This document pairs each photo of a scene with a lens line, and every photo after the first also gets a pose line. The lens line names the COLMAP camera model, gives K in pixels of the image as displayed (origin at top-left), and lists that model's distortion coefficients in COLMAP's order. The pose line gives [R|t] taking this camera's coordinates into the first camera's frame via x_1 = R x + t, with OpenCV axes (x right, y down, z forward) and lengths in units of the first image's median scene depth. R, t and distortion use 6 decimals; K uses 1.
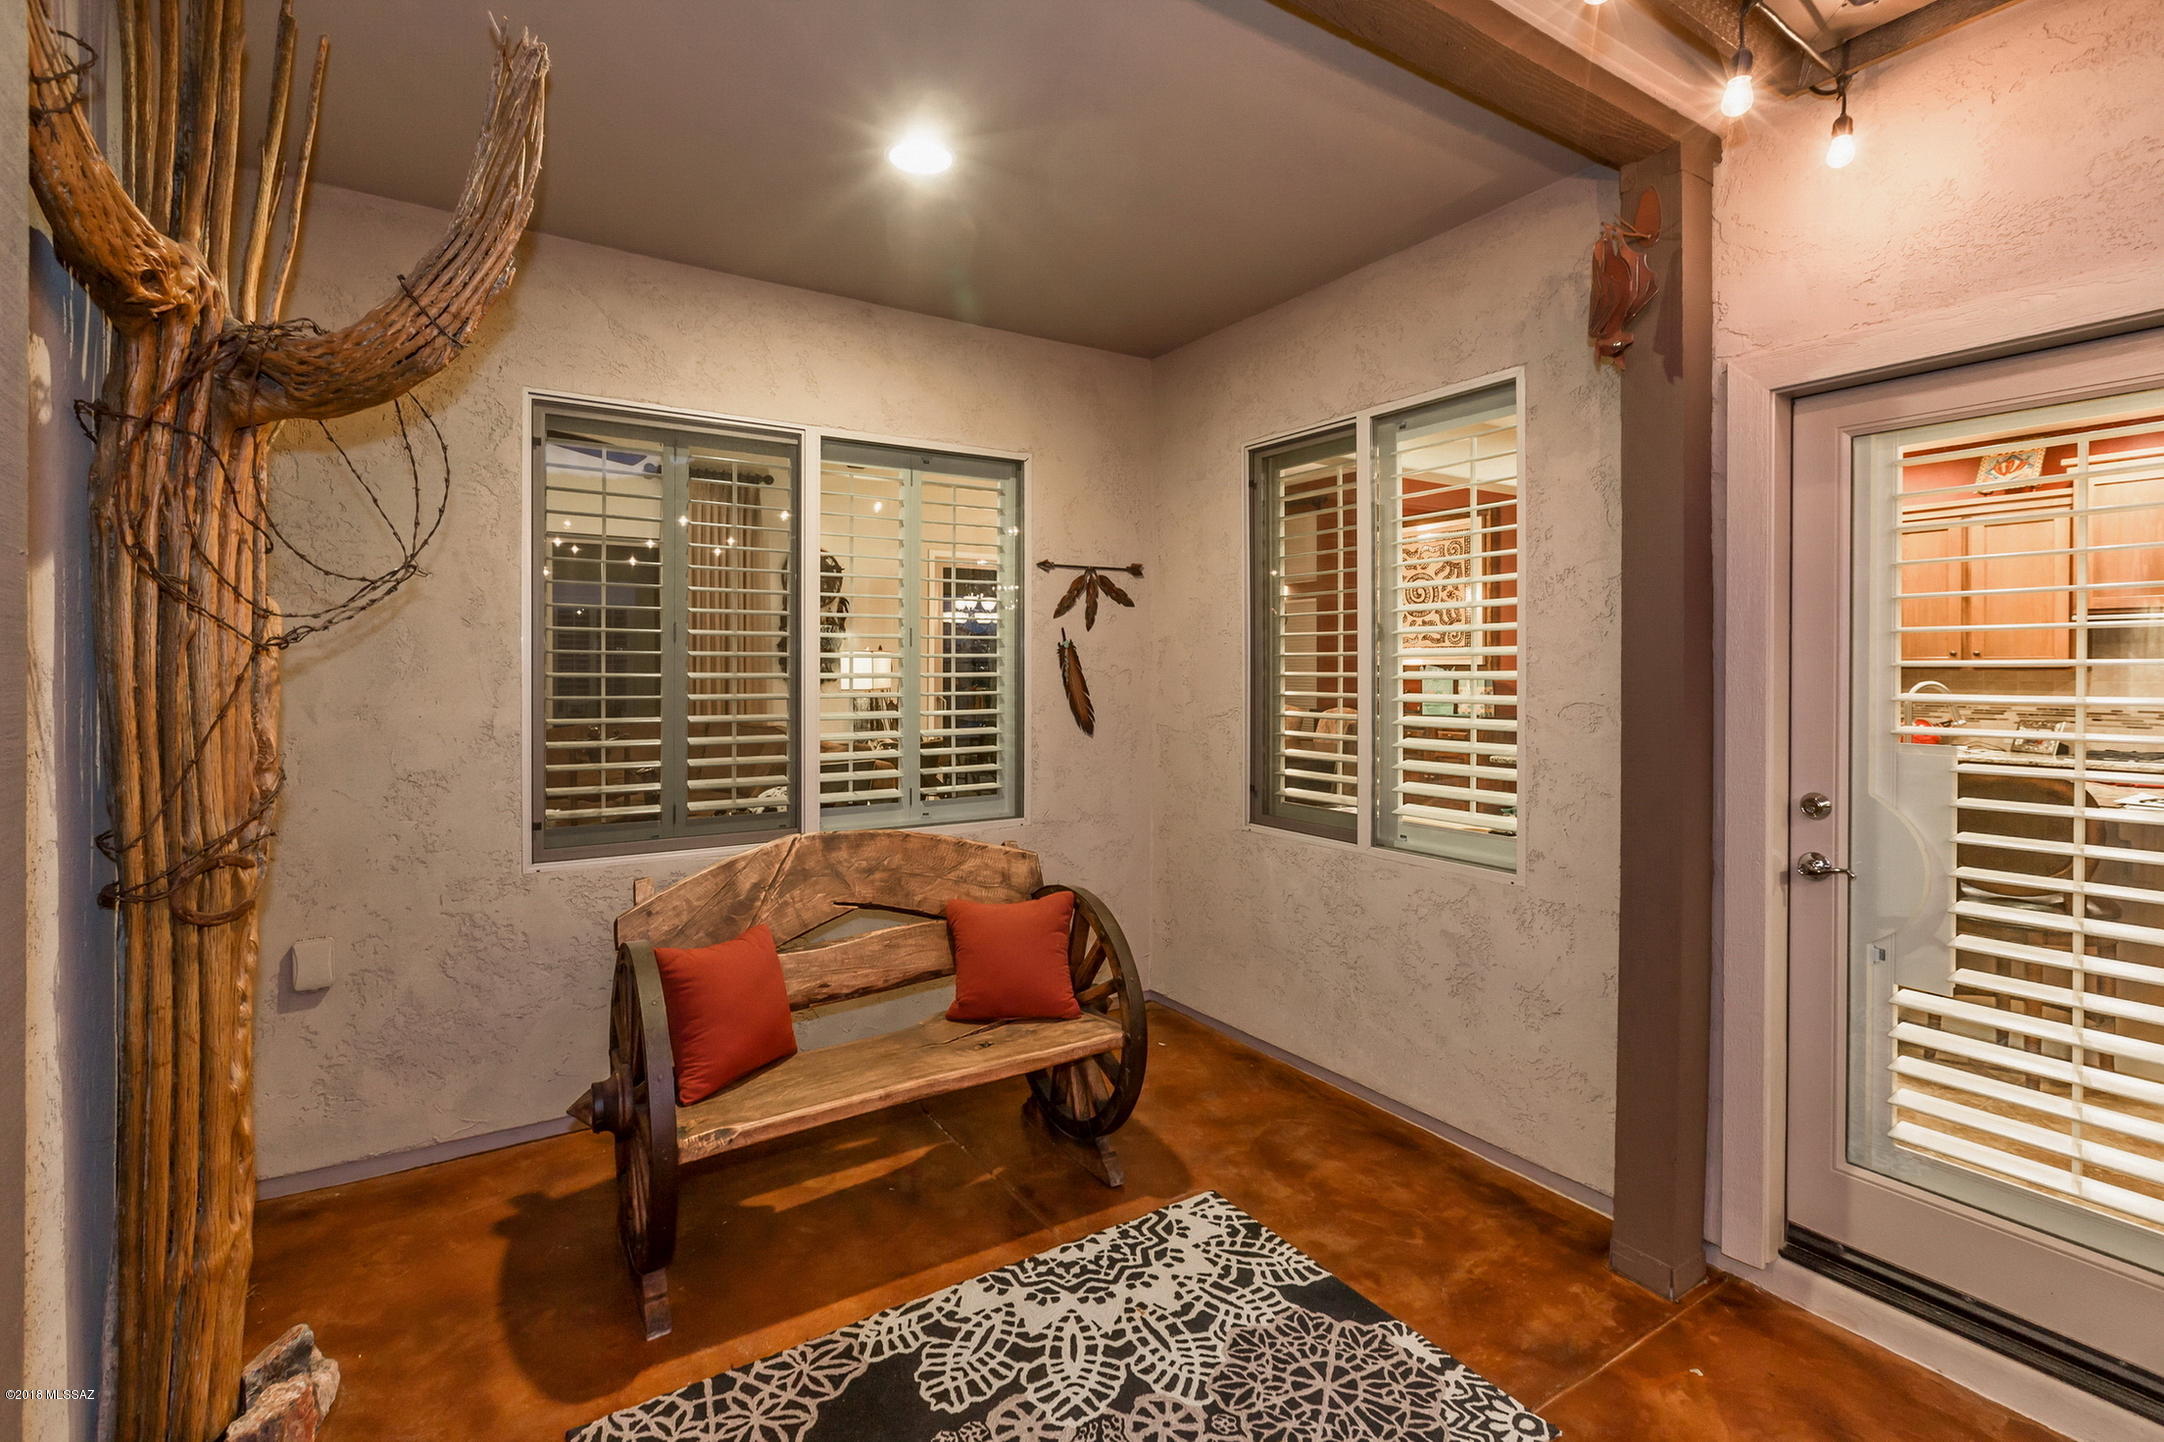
lens RADIAL K [[1003.5, 0, 1067.7], [0, 1003.5, 669.1], [0, 0, 1]] dist [0.000161, 0.000915]
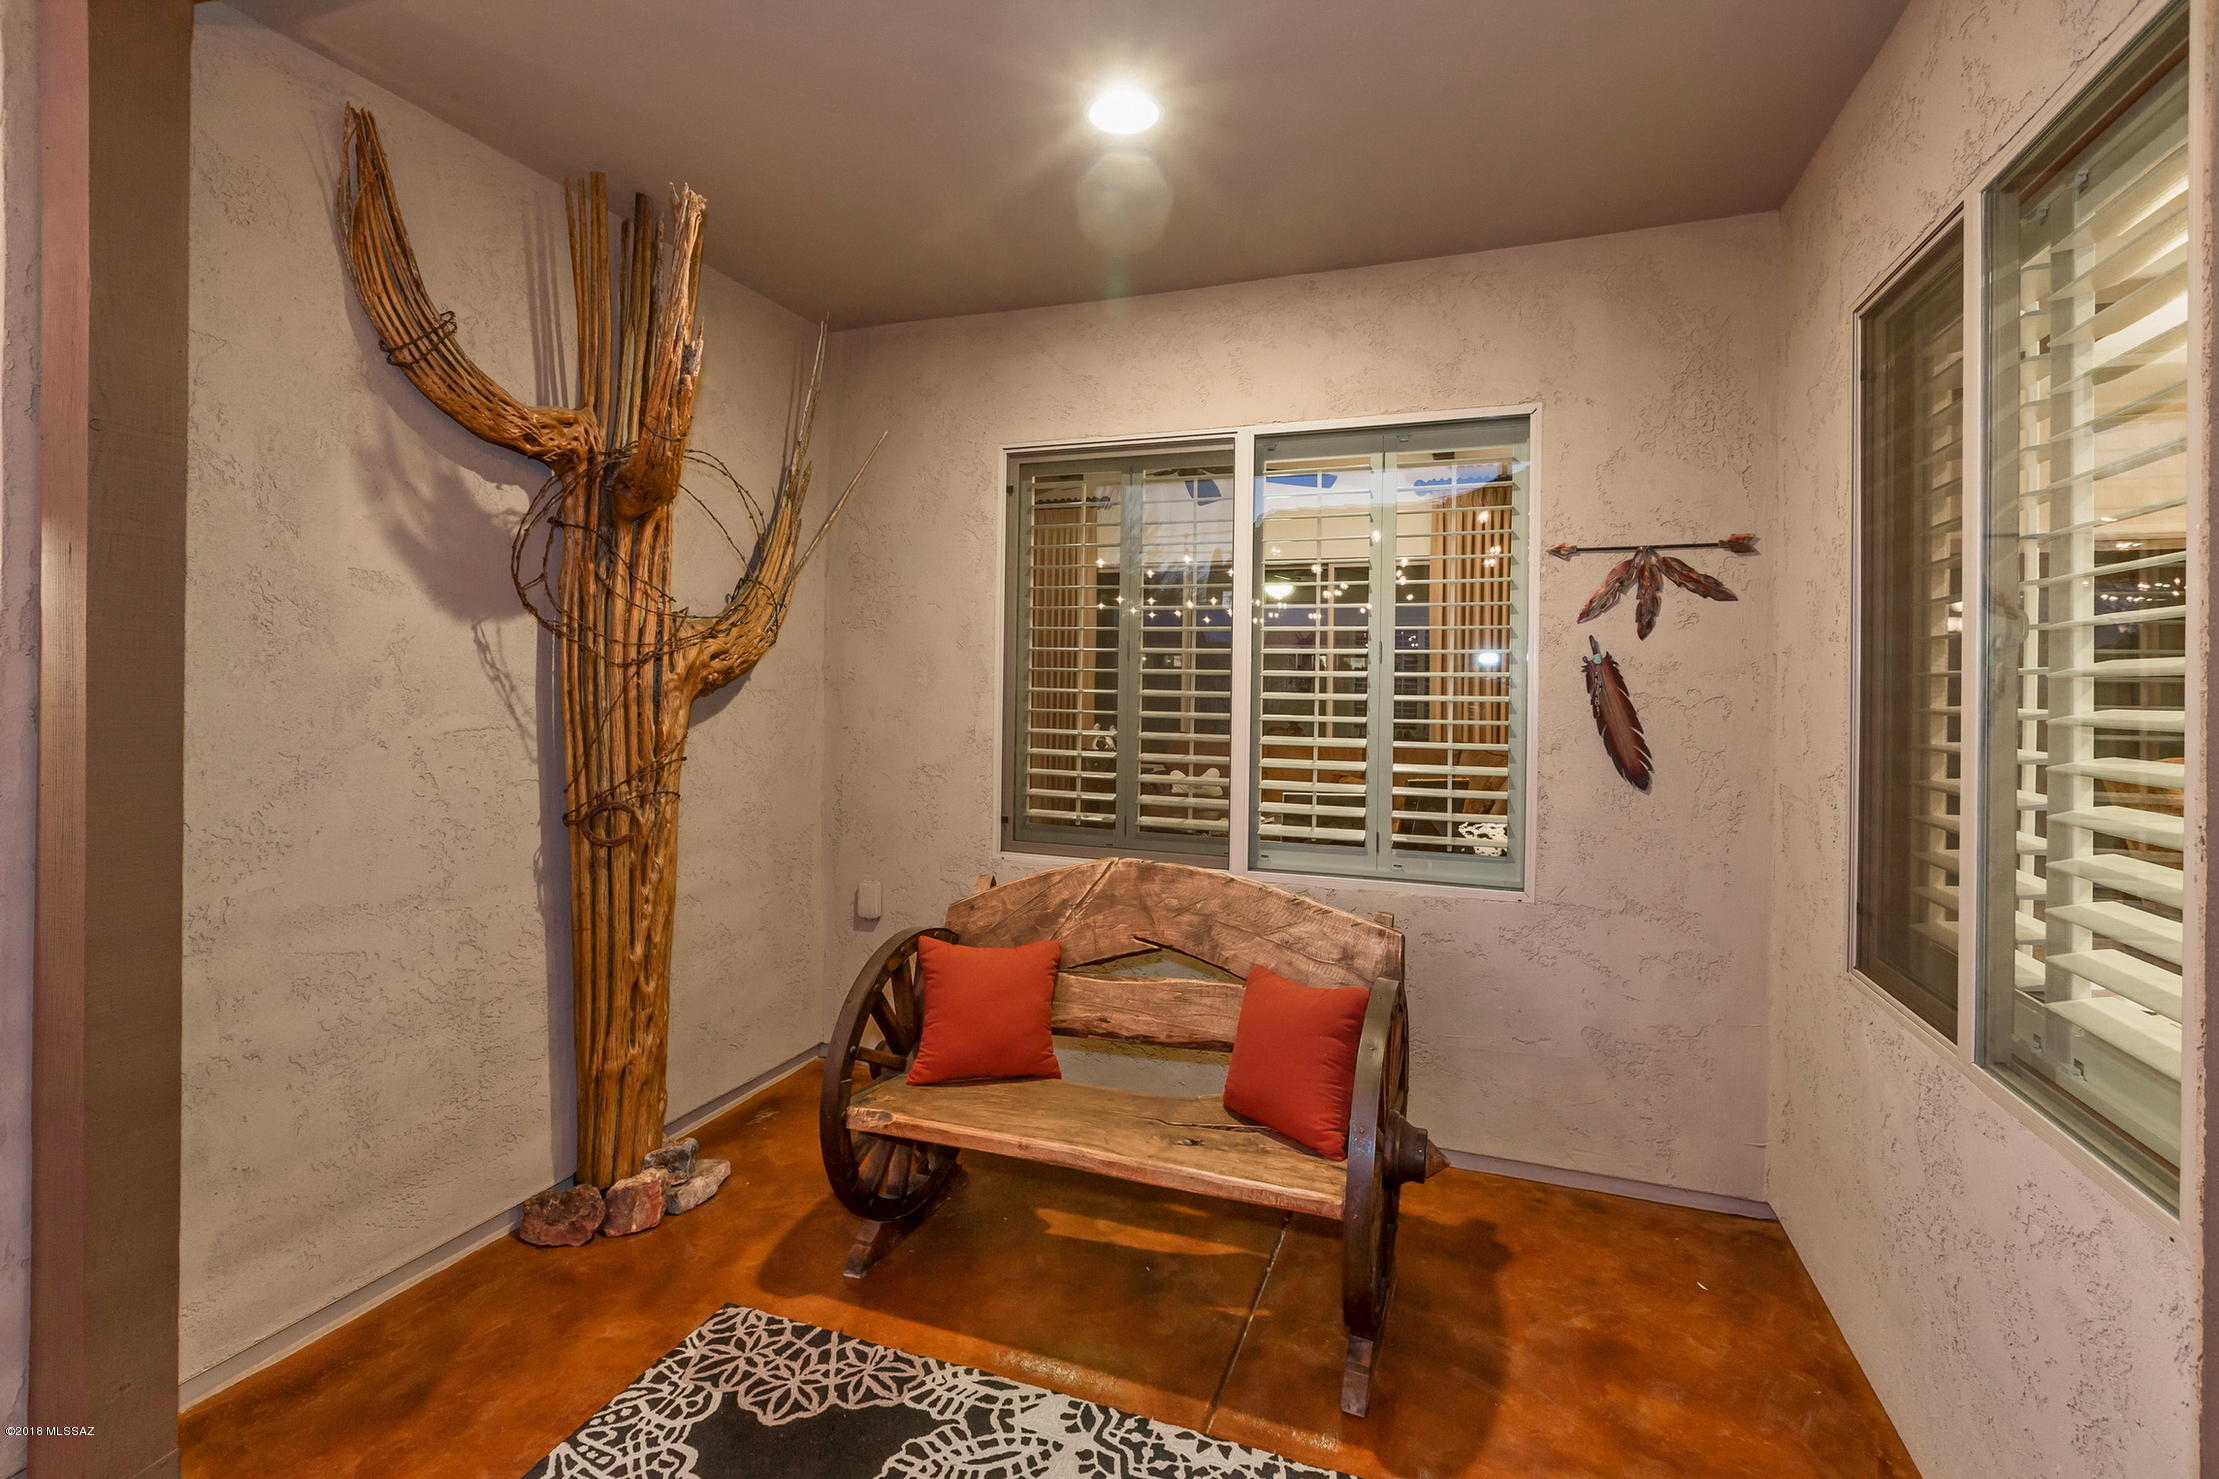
lens RADIAL K [[1013.2, 0, 1104.2], [0, 1013.2, 676.7], [0, 0, 1]] dist [0.000629, 0.000443]
pose [[0.598040, 0.004472, -0.801454, 0.534632], [-0.014856, 0.999874, -0.005507, -0.004667], [0.801329, 0.015200, 0.598031, 0.428611]]
